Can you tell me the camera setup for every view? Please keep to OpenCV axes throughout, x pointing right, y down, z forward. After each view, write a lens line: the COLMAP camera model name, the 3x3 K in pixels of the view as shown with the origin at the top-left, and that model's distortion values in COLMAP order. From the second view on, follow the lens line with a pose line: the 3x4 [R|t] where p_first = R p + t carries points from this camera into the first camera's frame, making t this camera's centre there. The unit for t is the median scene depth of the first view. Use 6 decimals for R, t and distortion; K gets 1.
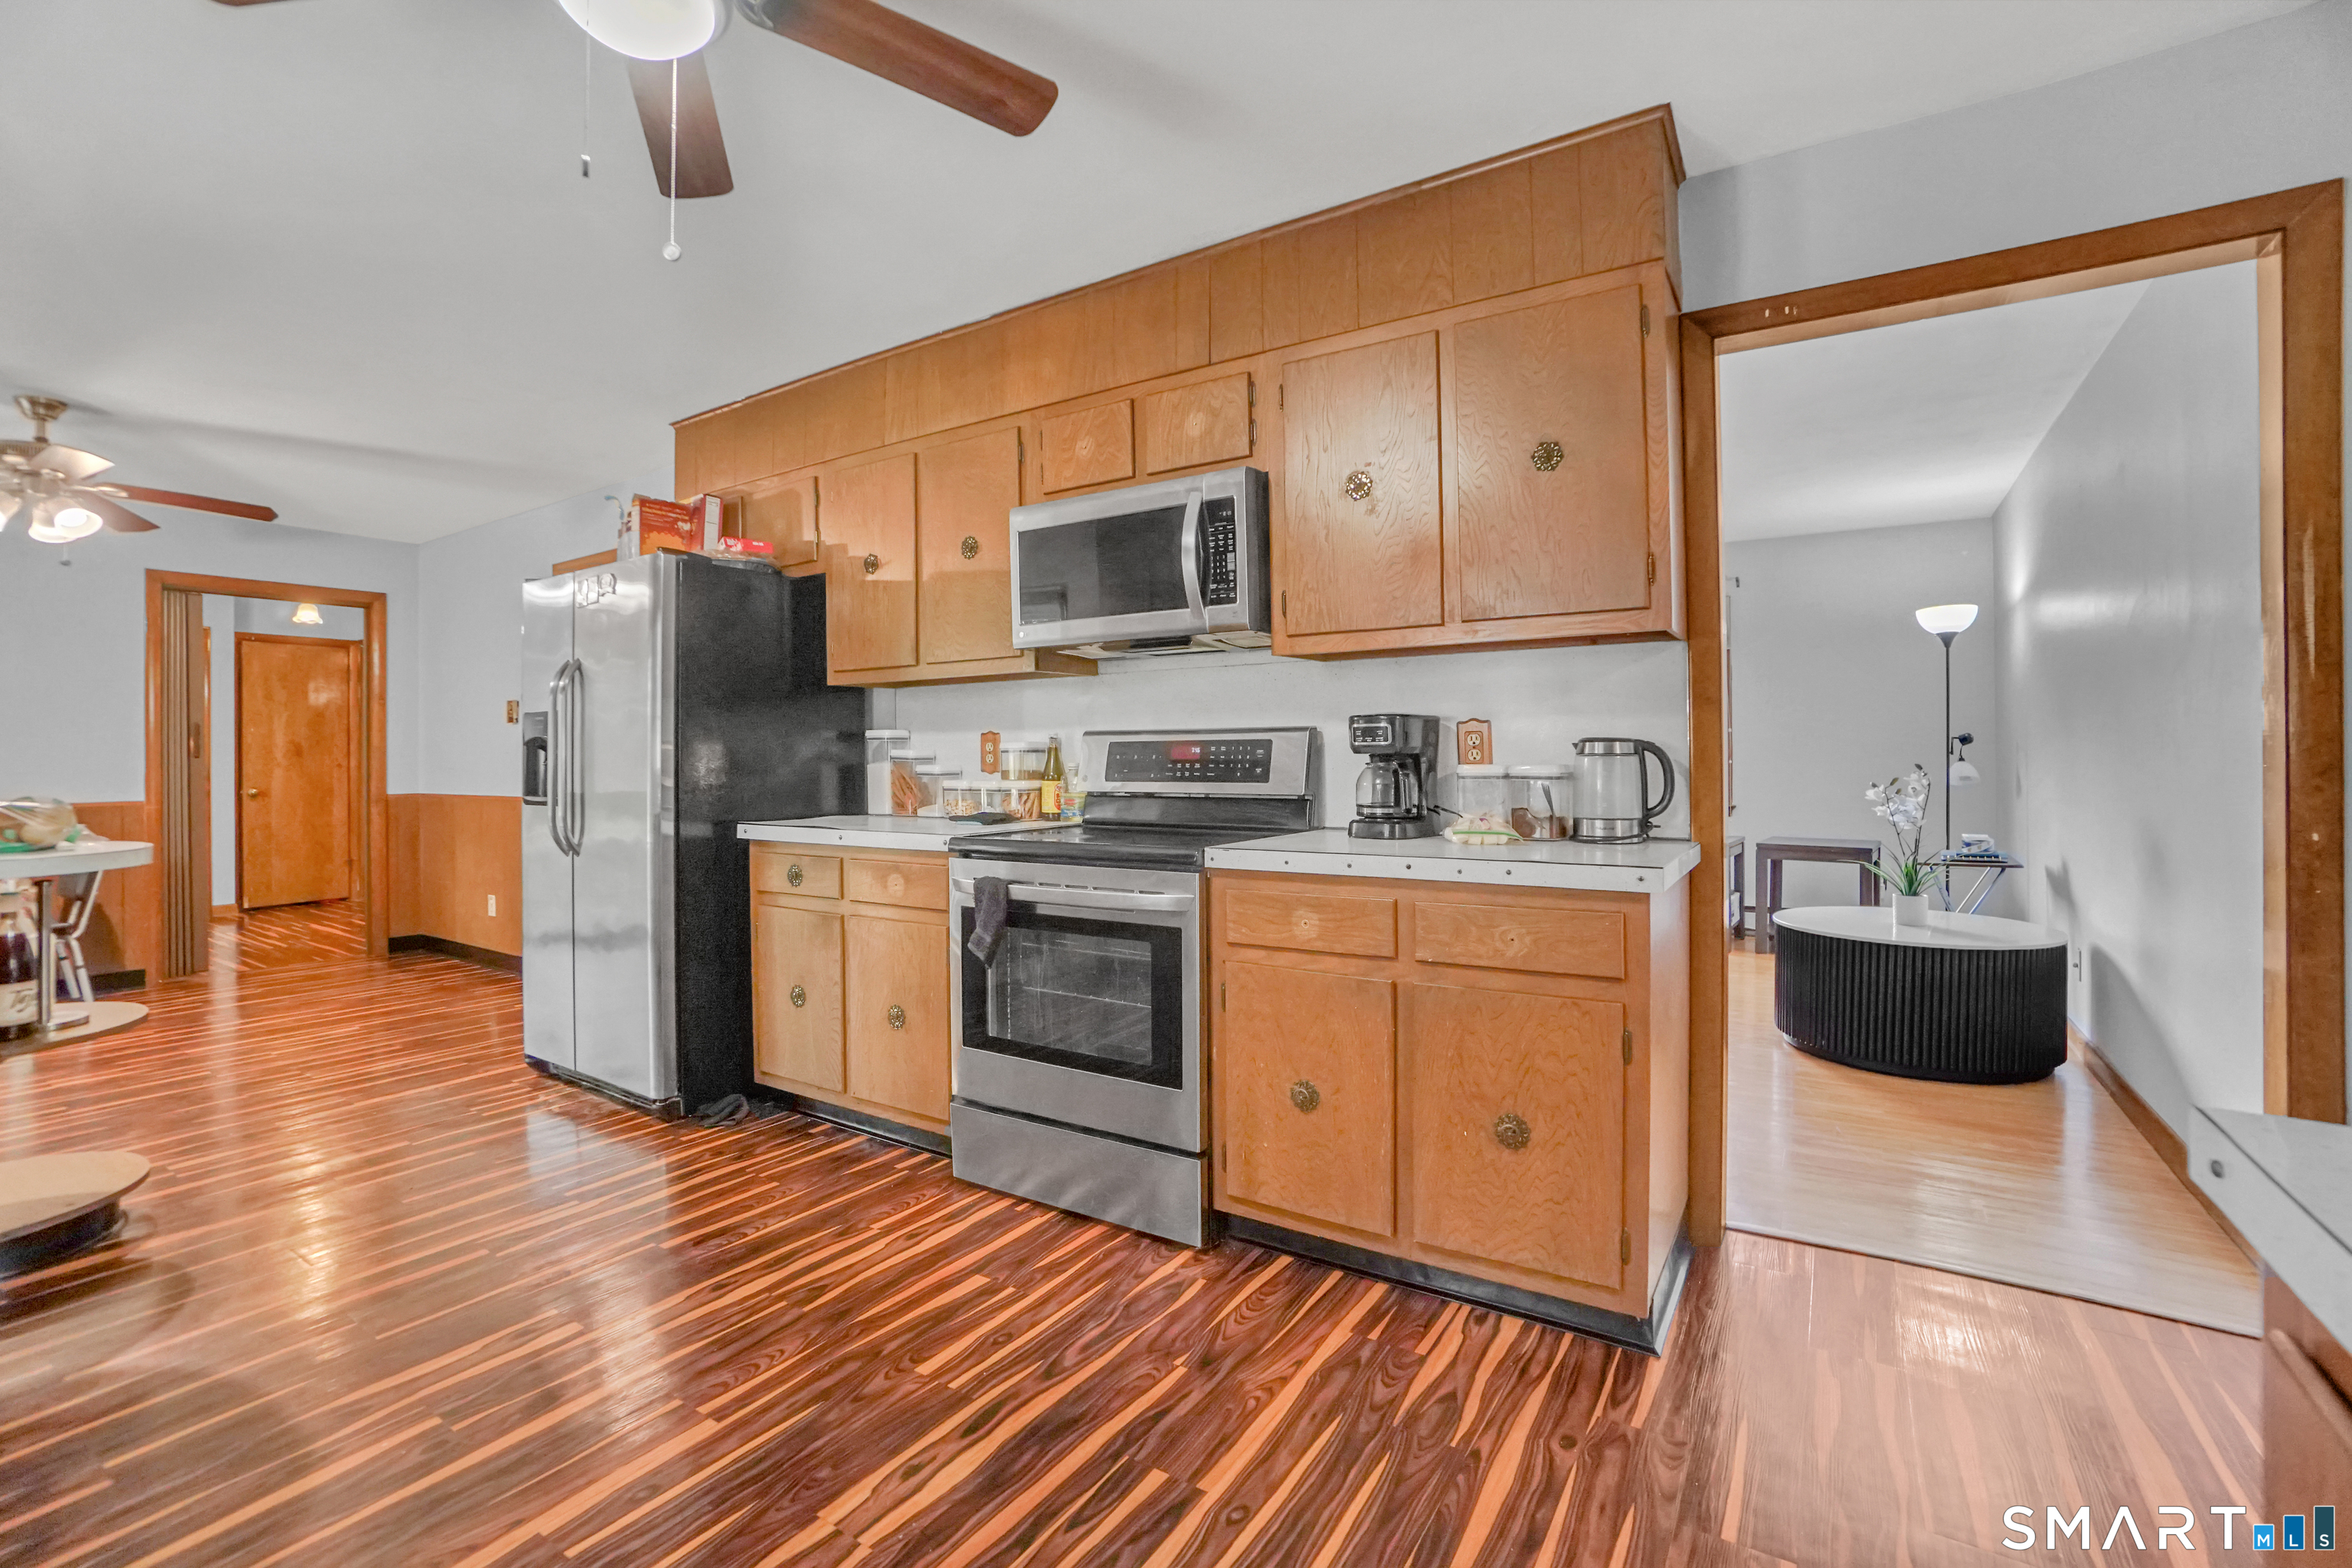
lens RADIAL K [[1035.4, 0, 1186.2], [0, 1035.4, 760.8], [0, 0, 1]] dist [-0.054358, 0.012495]
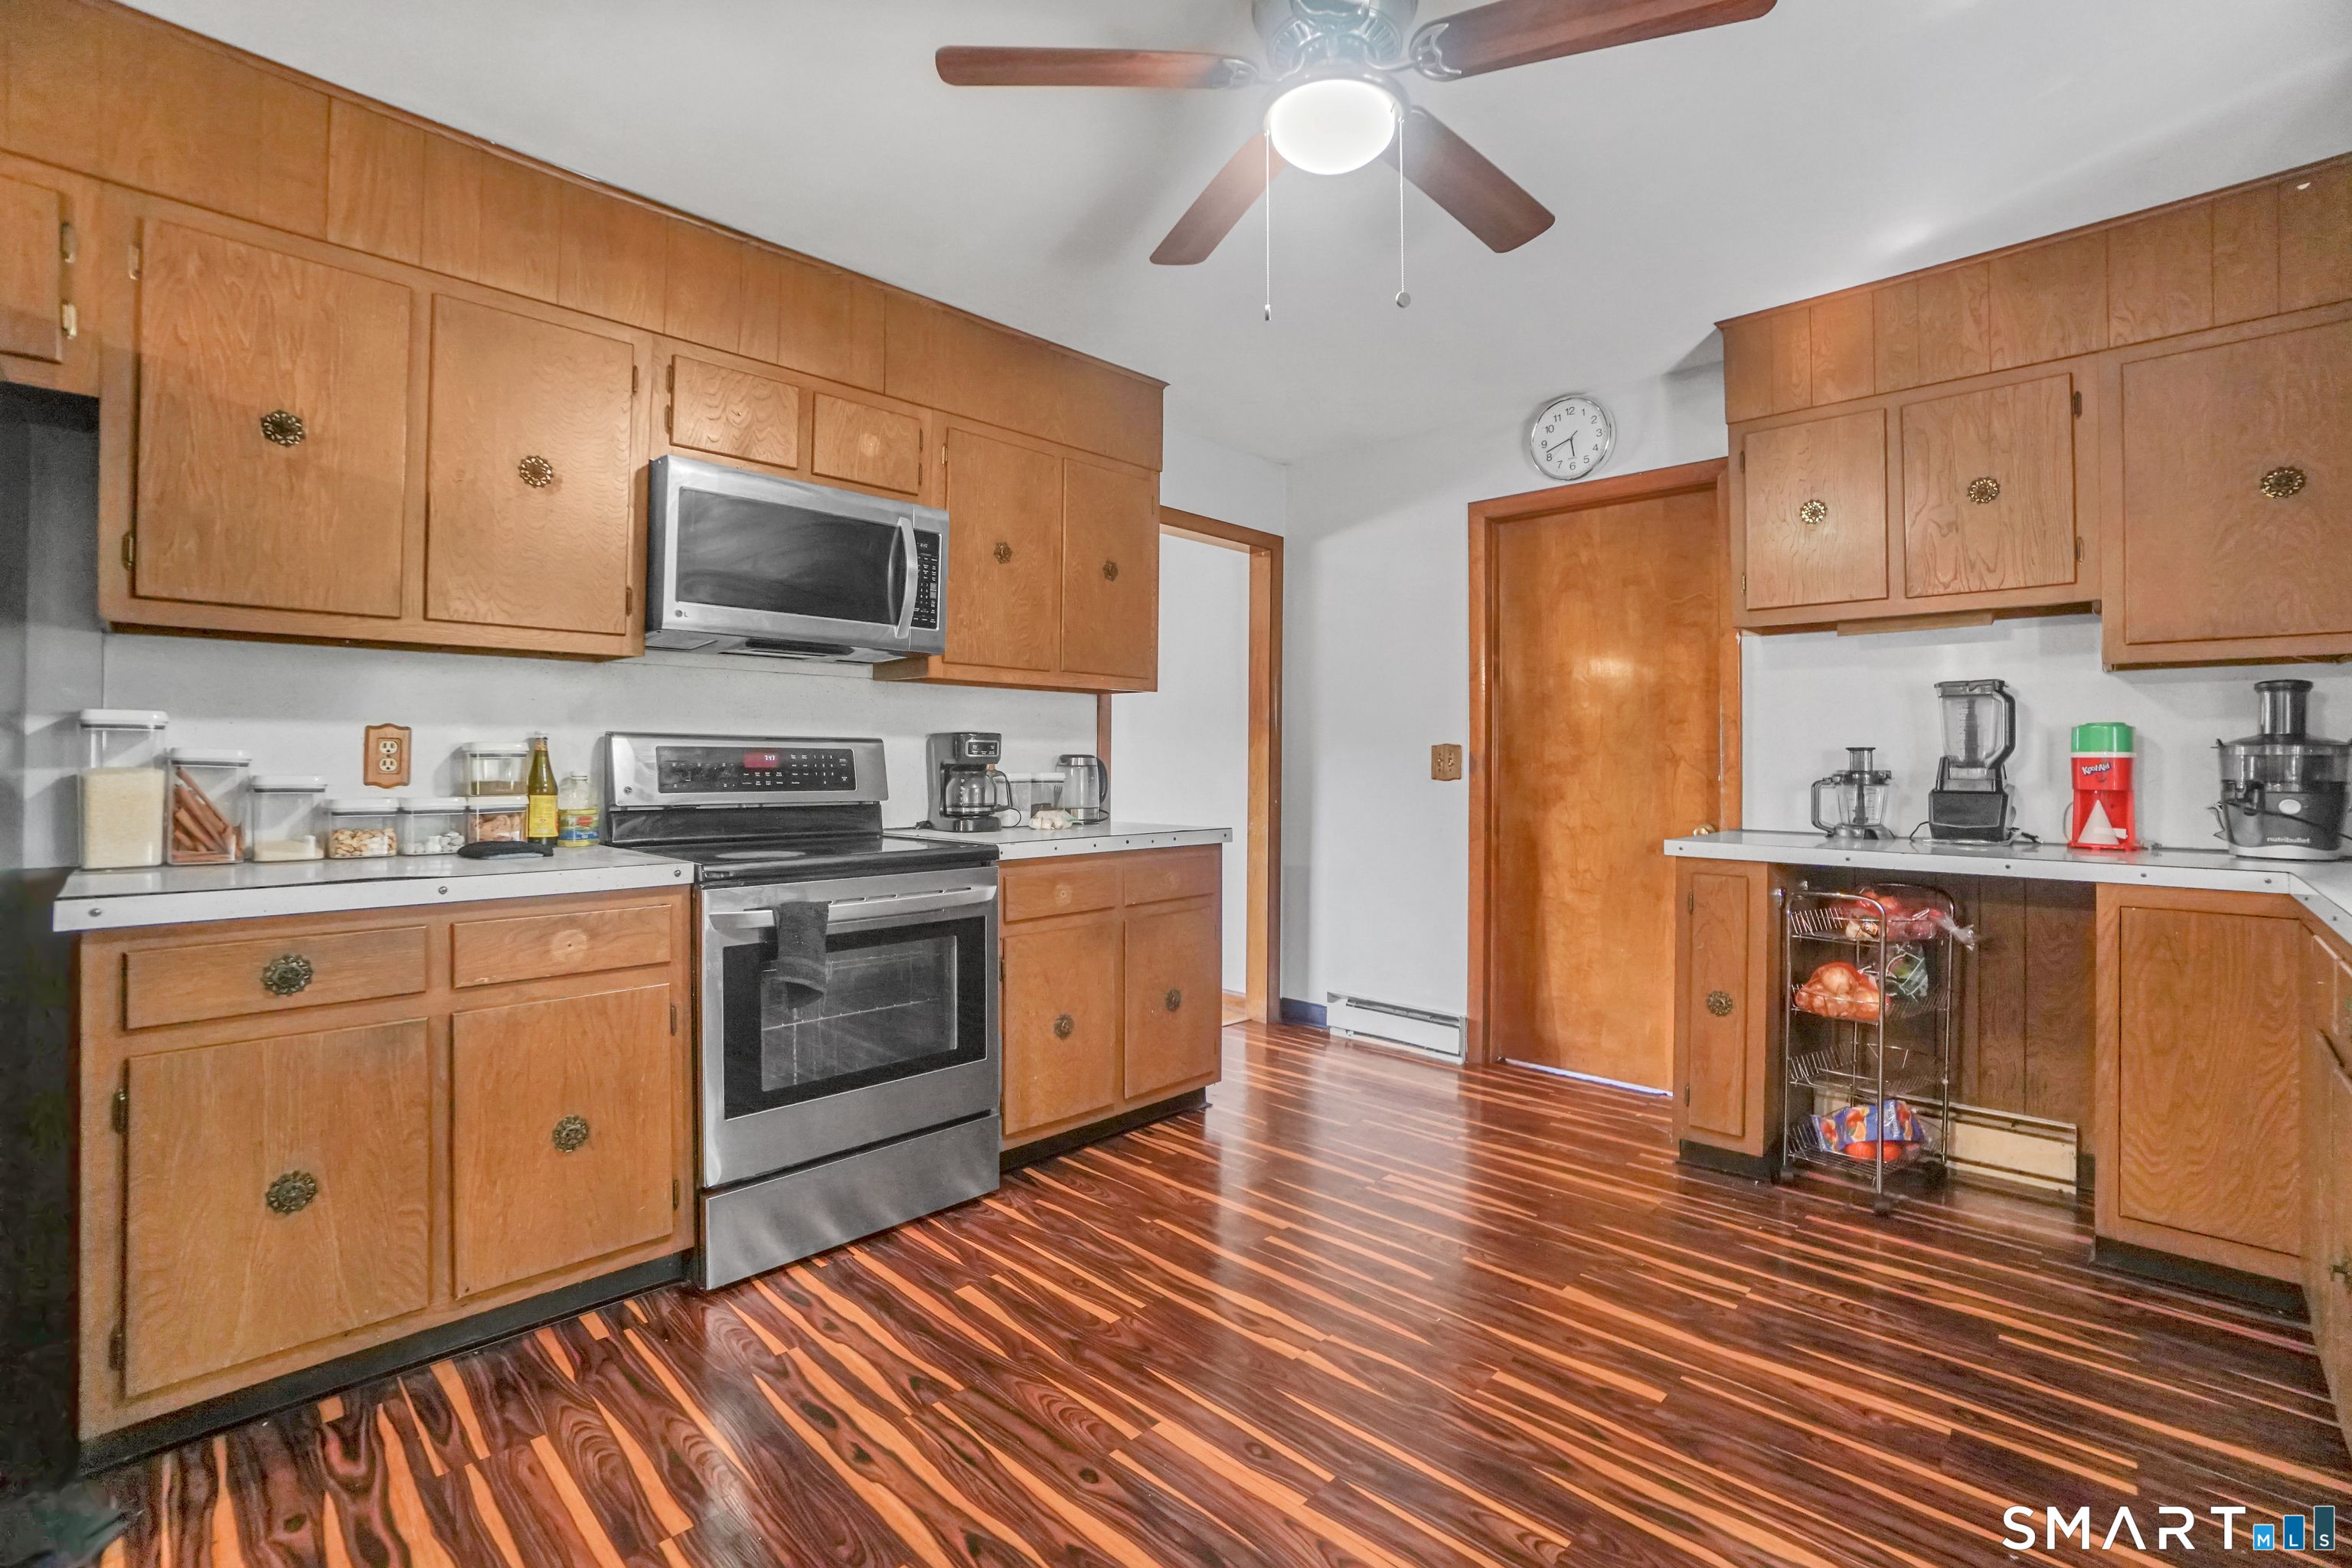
lens RADIAL K [[1012.7, 0, 1170.6], [0, 1012.7, 764.4], [0, 0, 1]] dist [-0.047735, 0.016646]
pose [[0.217330, 0.005152, 0.976085, -0.967603], [-0.004102, 0.999982, -0.004365, -0.002113], [-0.976089, -0.003055, 0.217348, 0.514178]]
